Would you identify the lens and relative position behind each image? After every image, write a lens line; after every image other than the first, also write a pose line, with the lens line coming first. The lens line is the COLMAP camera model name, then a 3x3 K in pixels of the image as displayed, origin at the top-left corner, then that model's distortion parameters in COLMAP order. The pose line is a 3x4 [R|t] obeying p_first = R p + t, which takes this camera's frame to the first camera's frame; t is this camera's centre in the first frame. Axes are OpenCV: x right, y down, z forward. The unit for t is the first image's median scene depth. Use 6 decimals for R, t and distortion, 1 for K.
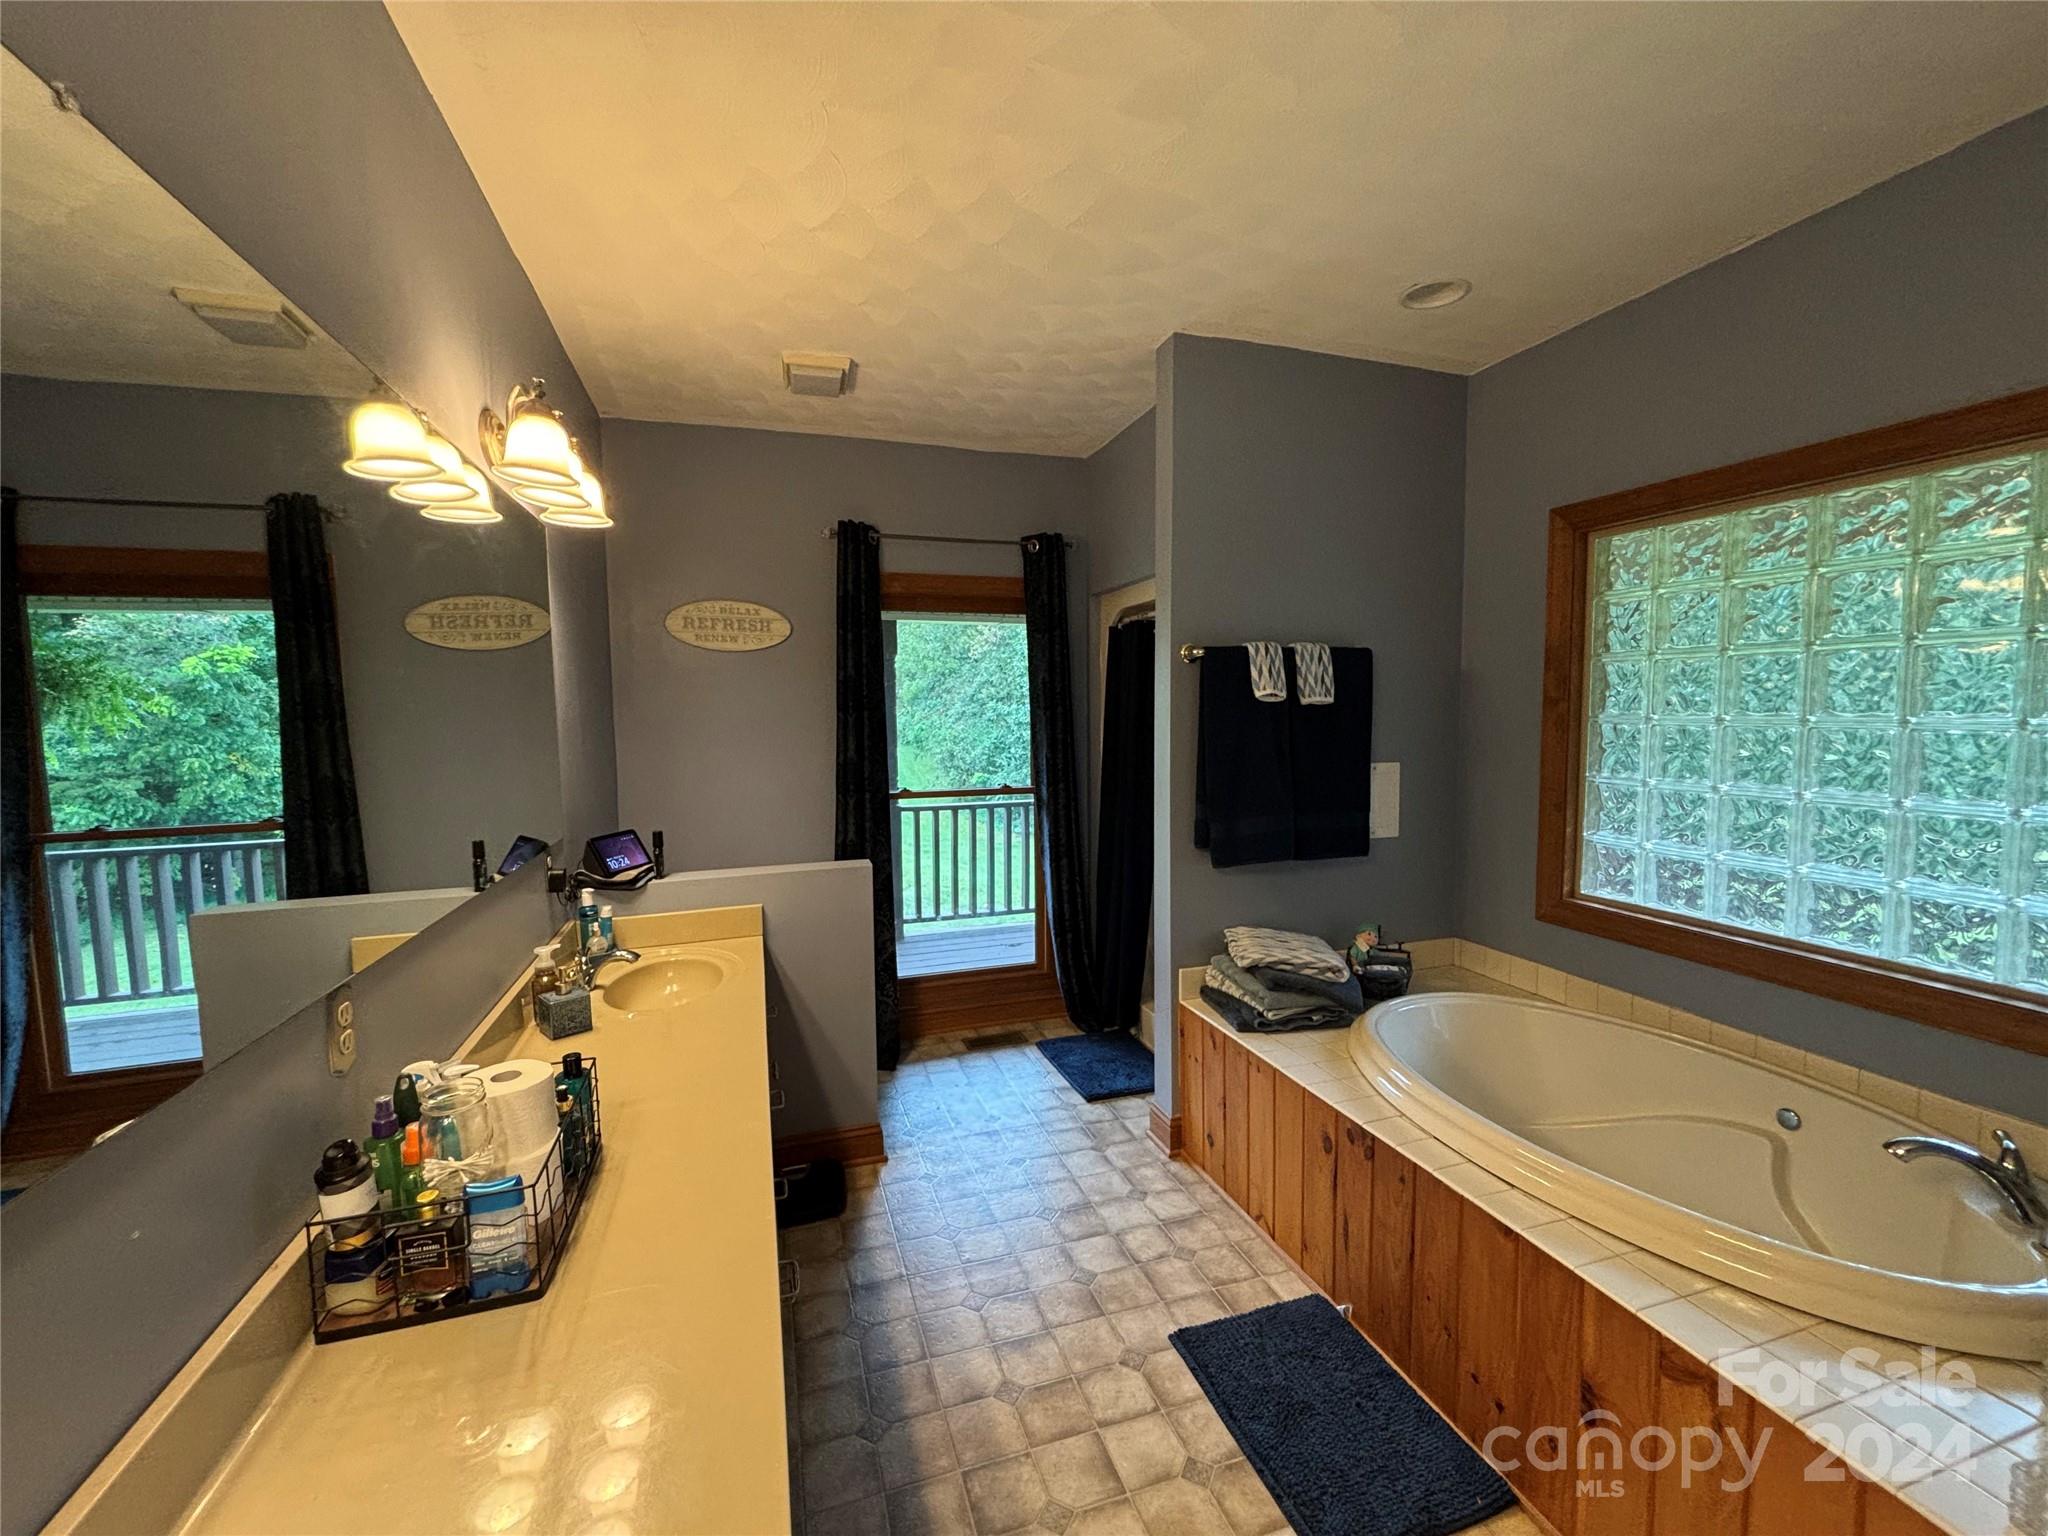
lens RADIAL K [[831.7, 0, 1015.1], [0, 831.7, 772.8], [0, 0, 1]] dist [-0.001564, -0.000423]
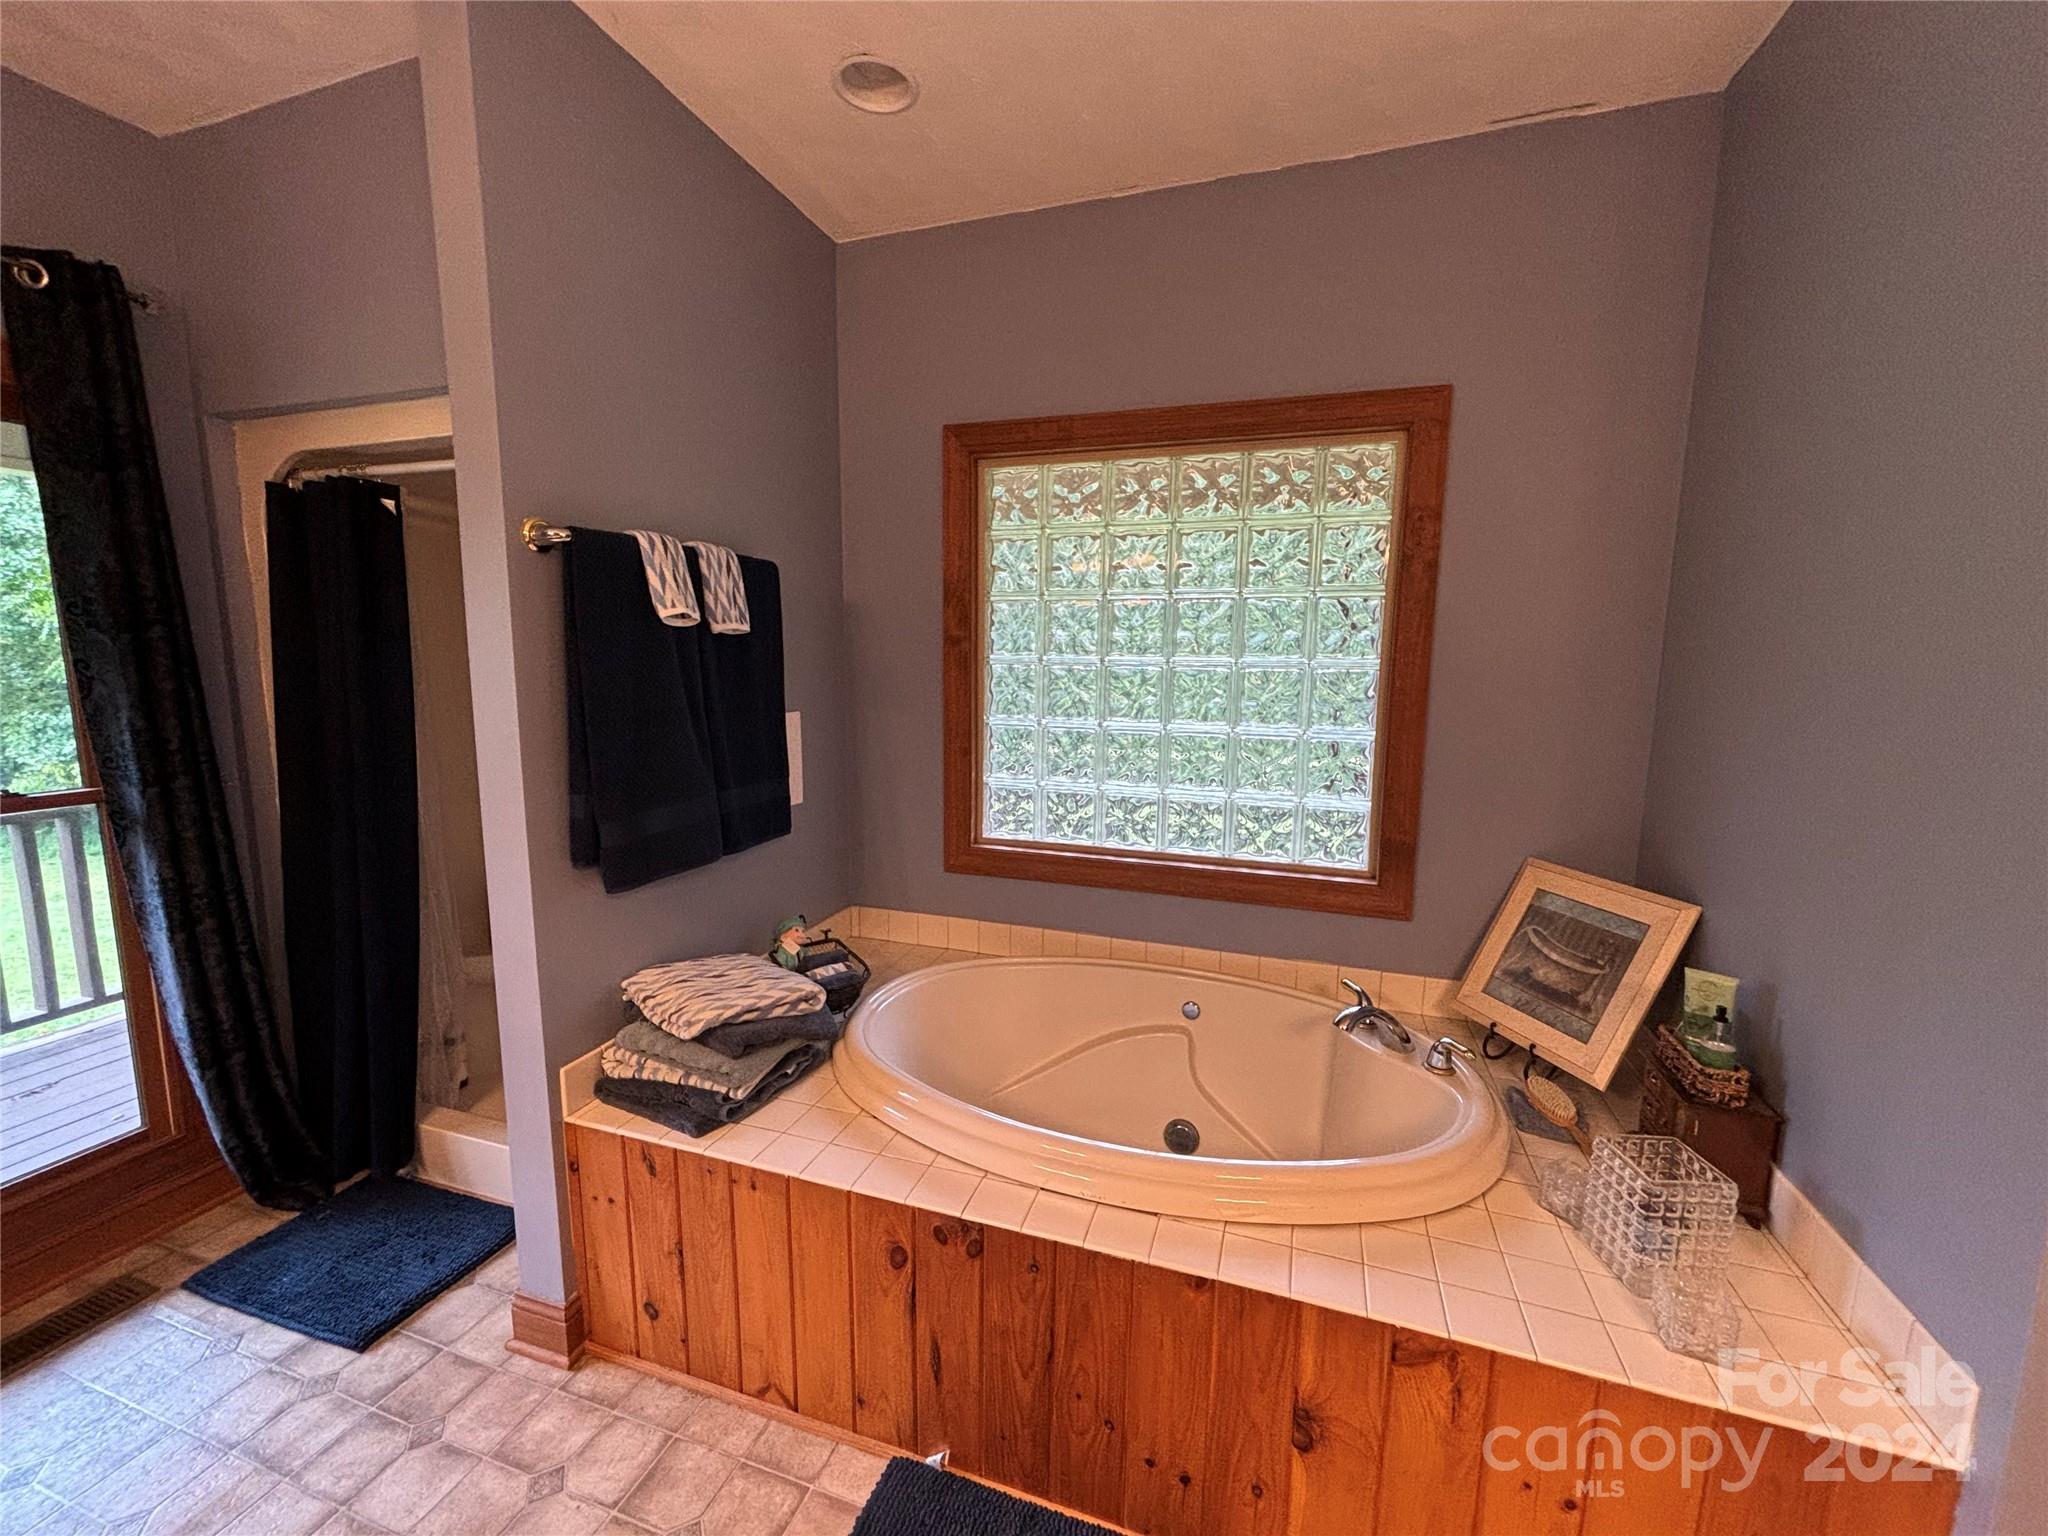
lens RADIAL K [[831.7, 0, 1032.3], [0, 831.7, 768.5], [0, 0, 1]] dist [-0.001564, -0.000423]
pose [[0.586372, -0.095399, 0.804405, -0.067261], [0.045010, 0.995344, 0.085234, -0.017355], [-0.808791, -0.013772, 0.587935, 0.384392]]
